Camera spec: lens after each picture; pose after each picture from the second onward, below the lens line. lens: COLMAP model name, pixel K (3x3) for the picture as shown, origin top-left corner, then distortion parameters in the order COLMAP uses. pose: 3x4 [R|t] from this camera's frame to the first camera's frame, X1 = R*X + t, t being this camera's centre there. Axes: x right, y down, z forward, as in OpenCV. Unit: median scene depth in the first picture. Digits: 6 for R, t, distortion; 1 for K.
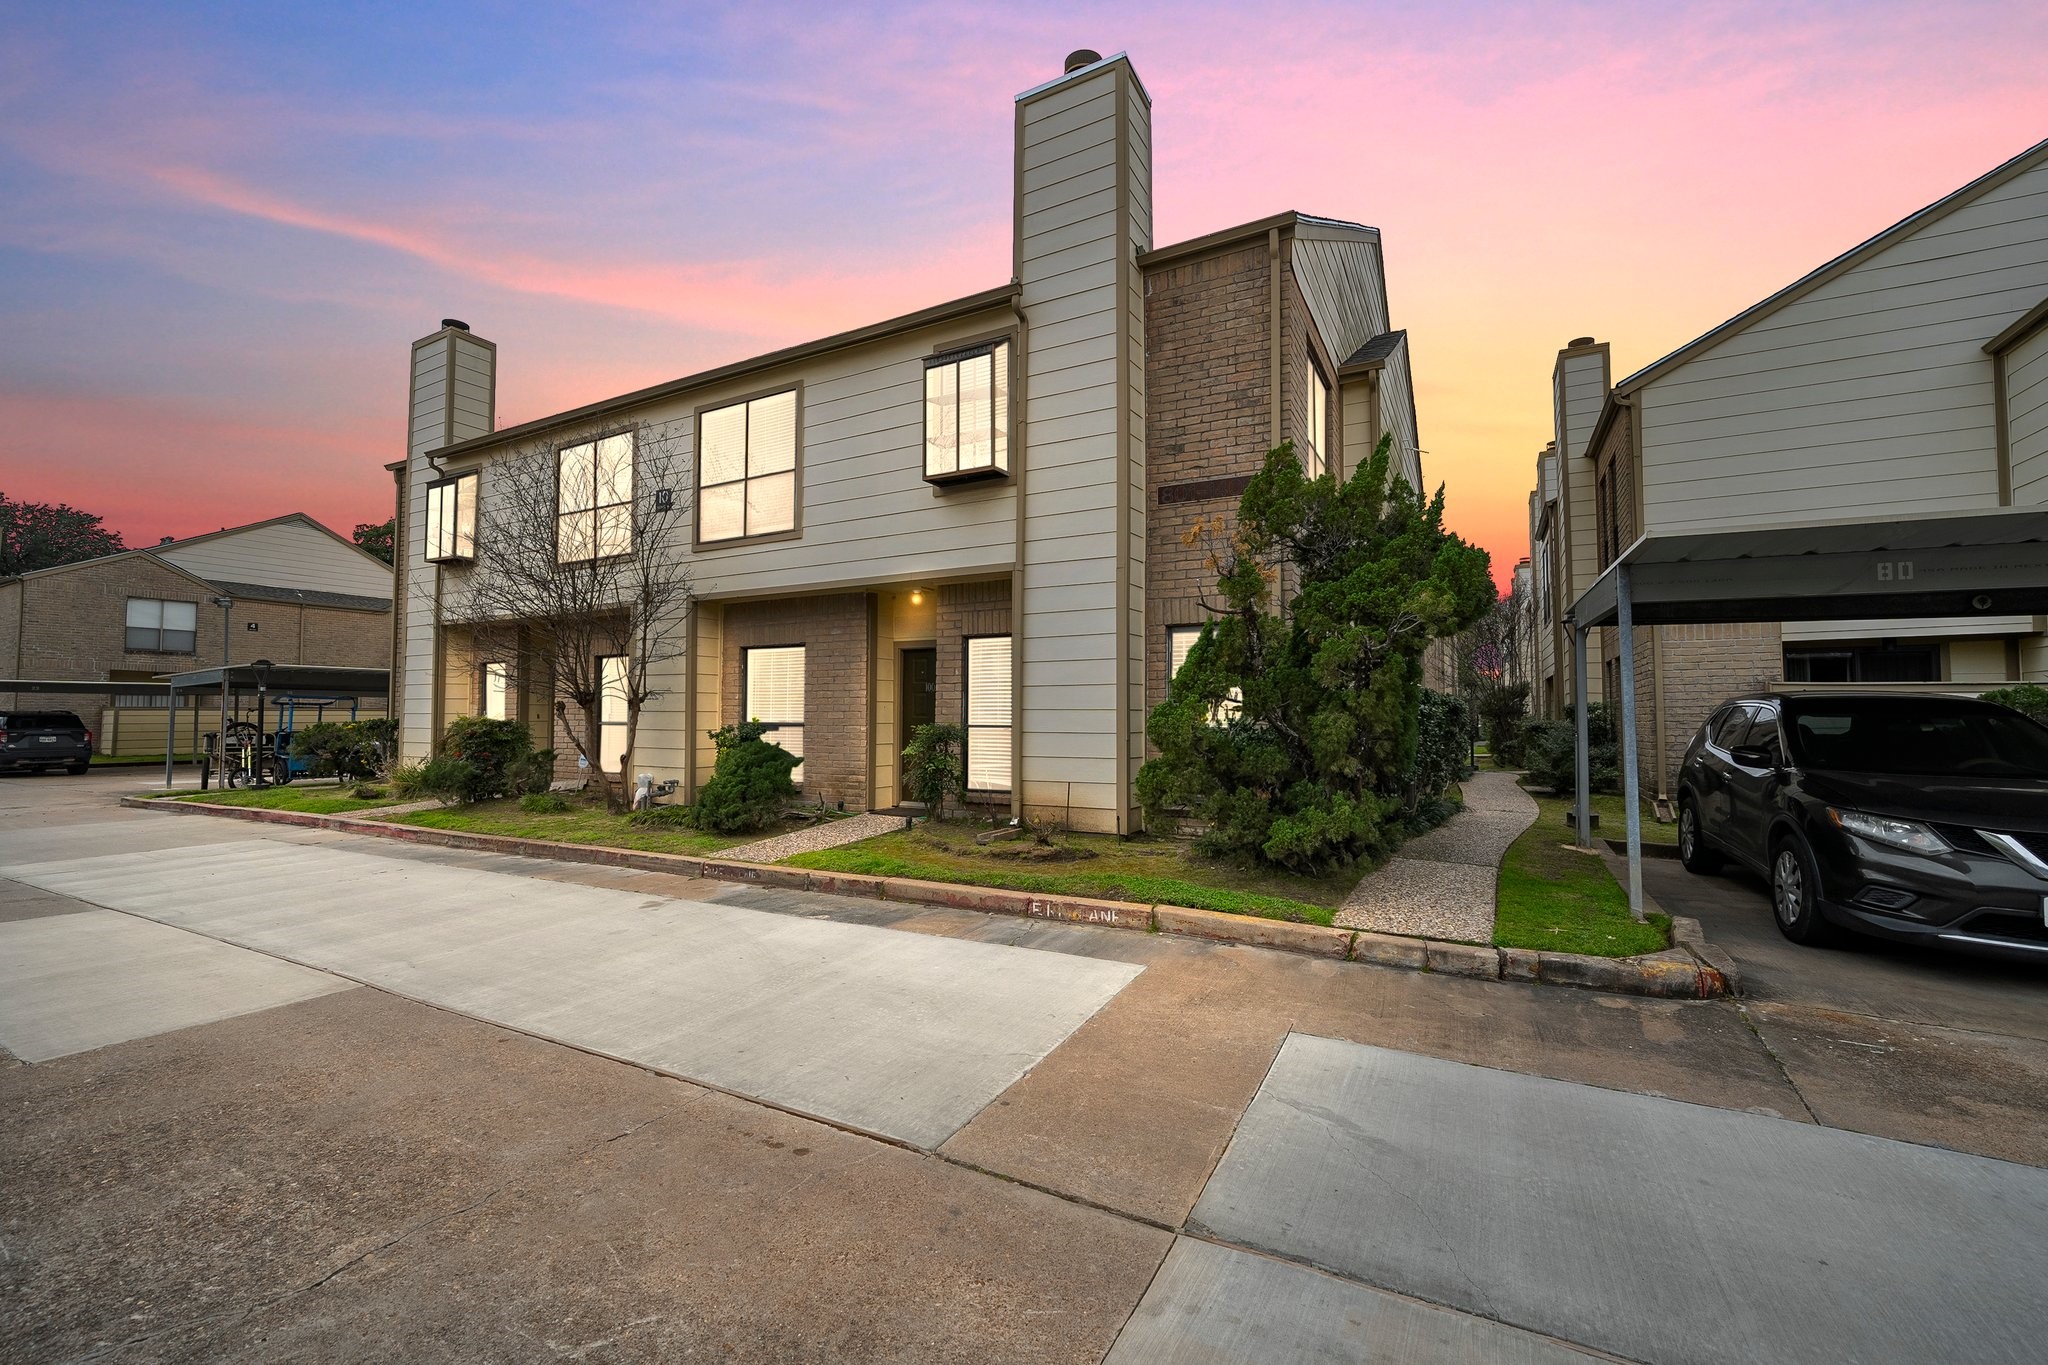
lens RADIAL K [[819.8, 0, 1008.6], [0, 819.8, 680.5], [0, 0, 1]] dist [0.002064, 0.000860]
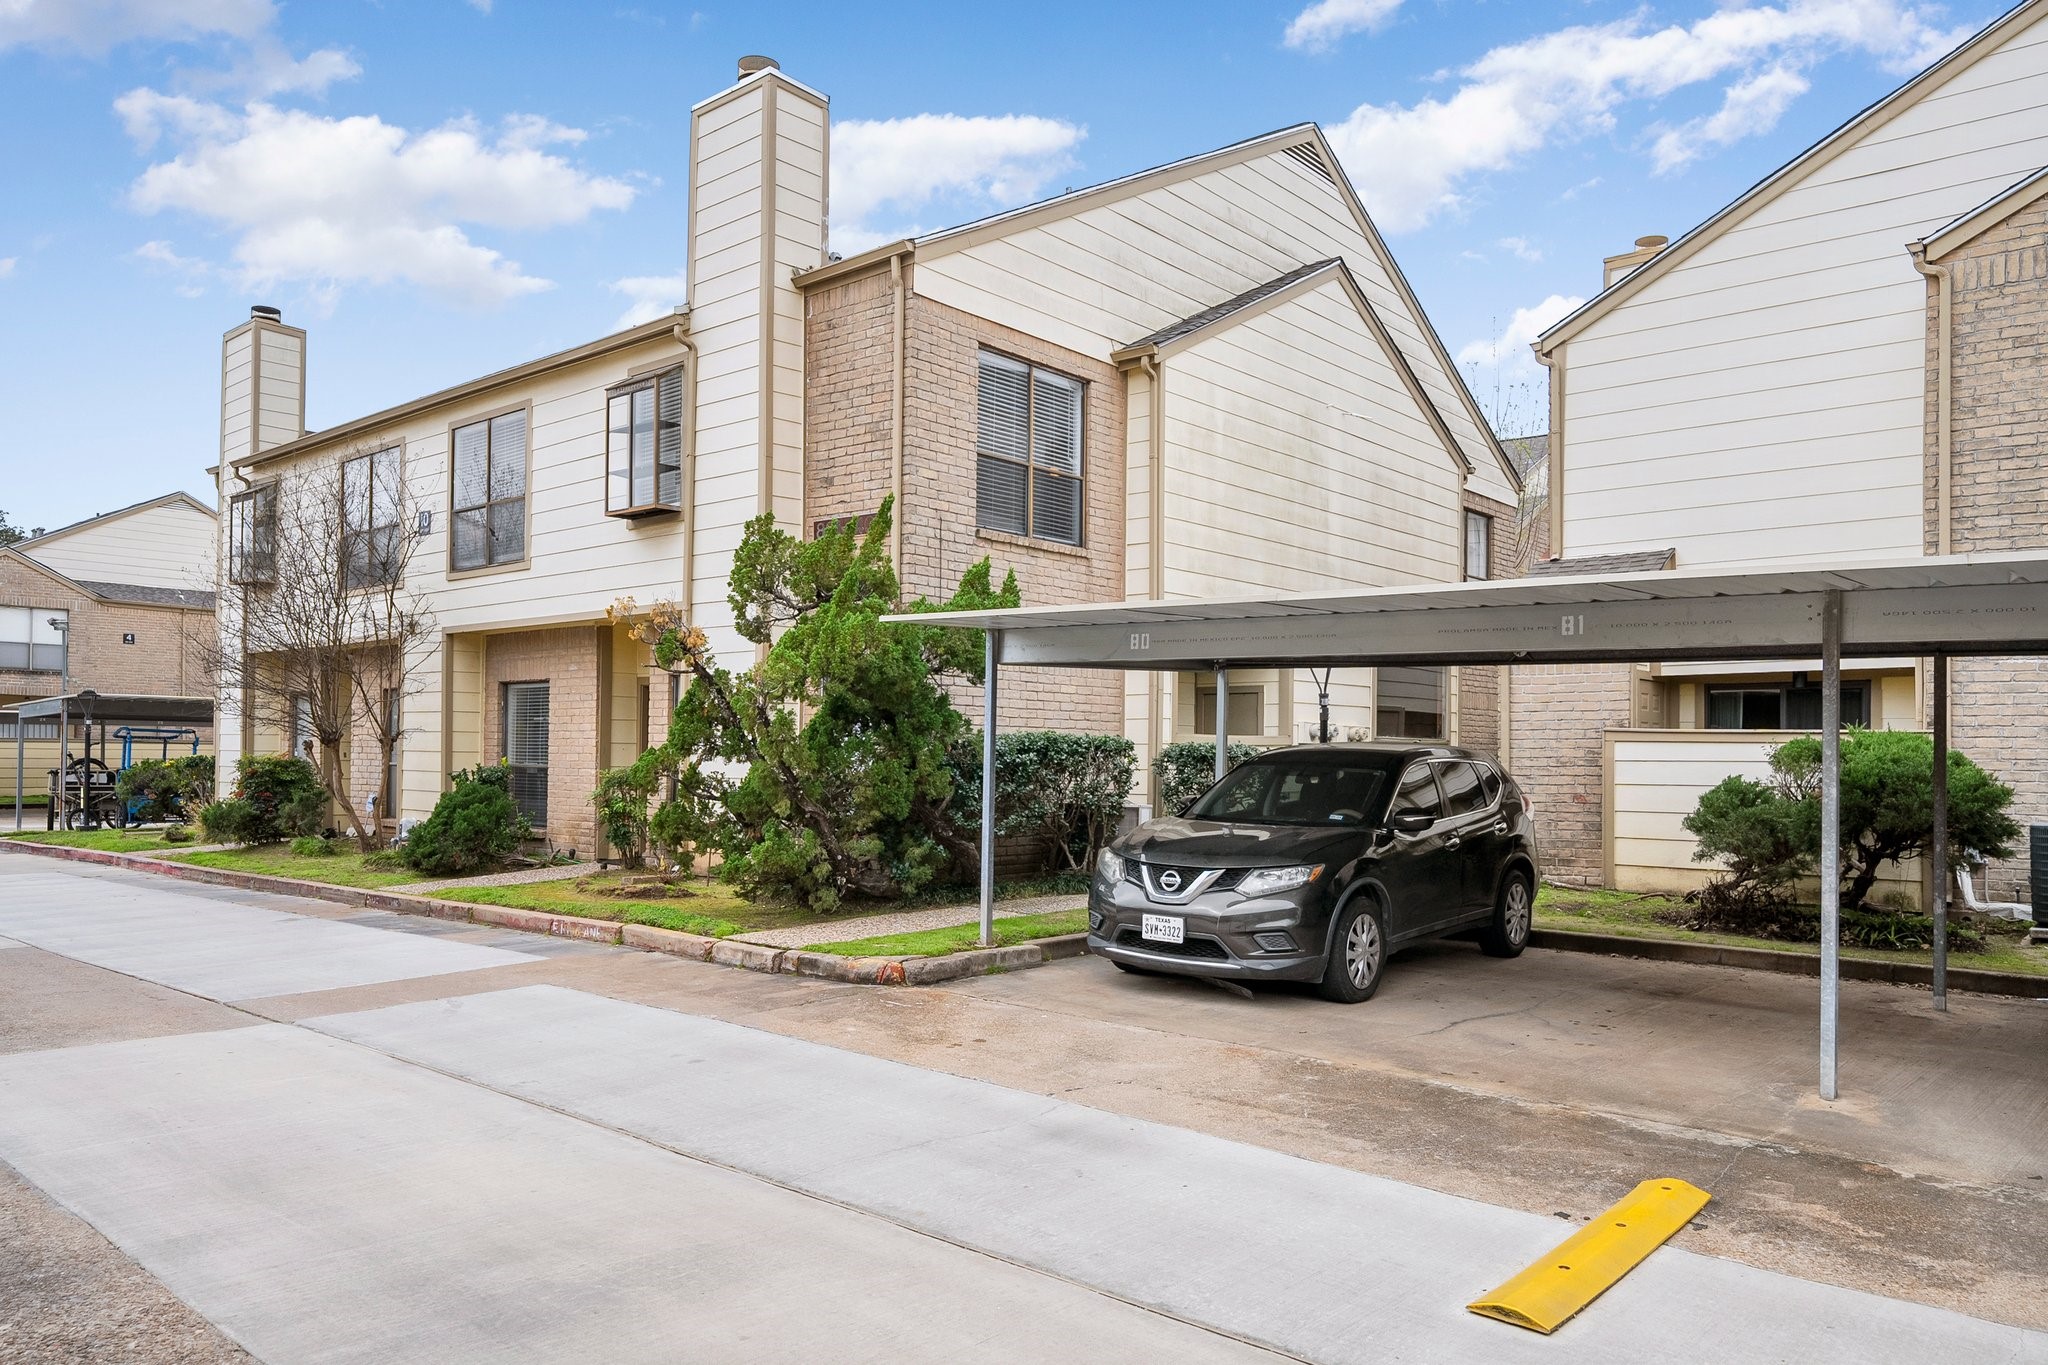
lens RADIAL K [[1408.7, 0, 1033.7], [0, 1408.7, 731.0], [0, 0, 1]] dist [0.019442, -0.025551]
pose [[0.977982, 0.006888, -0.208576, 0.720845], [-0.002028, 0.999722, 0.023506, -0.029092], [0.208680, -0.022565, 0.977724, -0.515656]]
